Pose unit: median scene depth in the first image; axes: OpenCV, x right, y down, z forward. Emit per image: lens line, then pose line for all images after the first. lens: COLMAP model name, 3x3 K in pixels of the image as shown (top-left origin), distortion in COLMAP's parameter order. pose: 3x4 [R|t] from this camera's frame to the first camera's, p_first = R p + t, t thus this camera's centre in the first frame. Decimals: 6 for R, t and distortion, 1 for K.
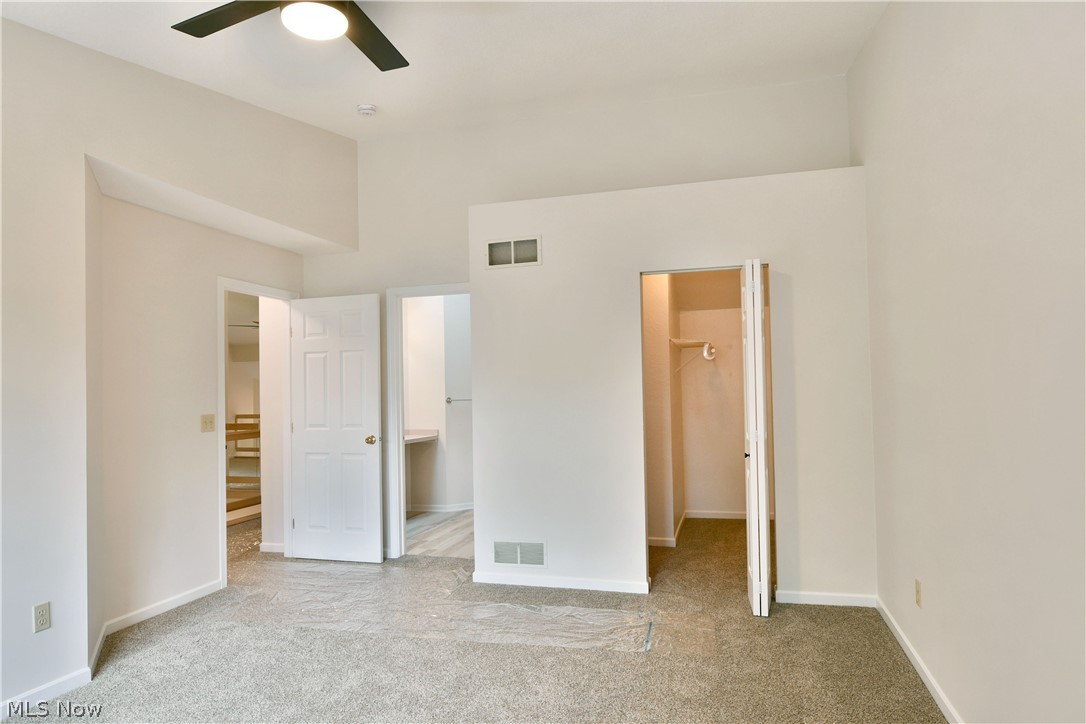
lens RADIAL K [[665.9, 0, 528.0], [0, 665.9, 372.0], [0, 0, 1]] dist [-0.015665, -0.005870]
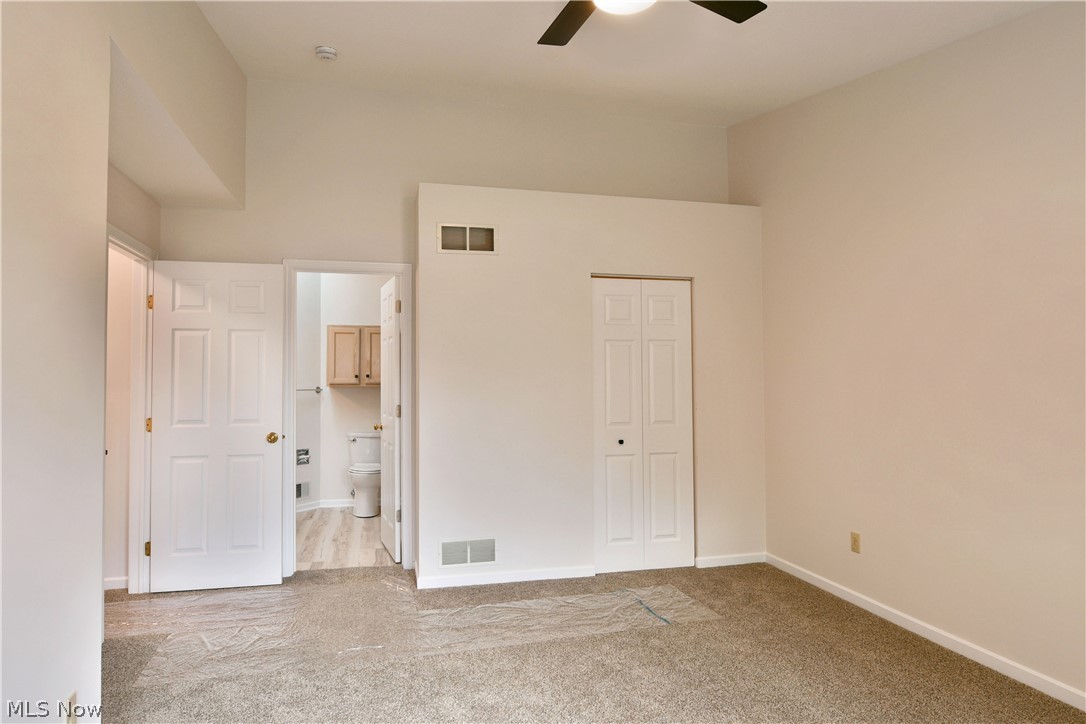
lens RADIAL K [[665.9, 0, 538.3], [0, 665.9, 353.1], [0, 0, 1]] dist [-0.015665, -0.005870]
pose [[0.860427, 0.039493, 0.508041, -0.422744], [-0.029815, 0.999186, -0.027178, 0.009039], [-0.508701, 0.008238, 0.860904, 0.121555]]
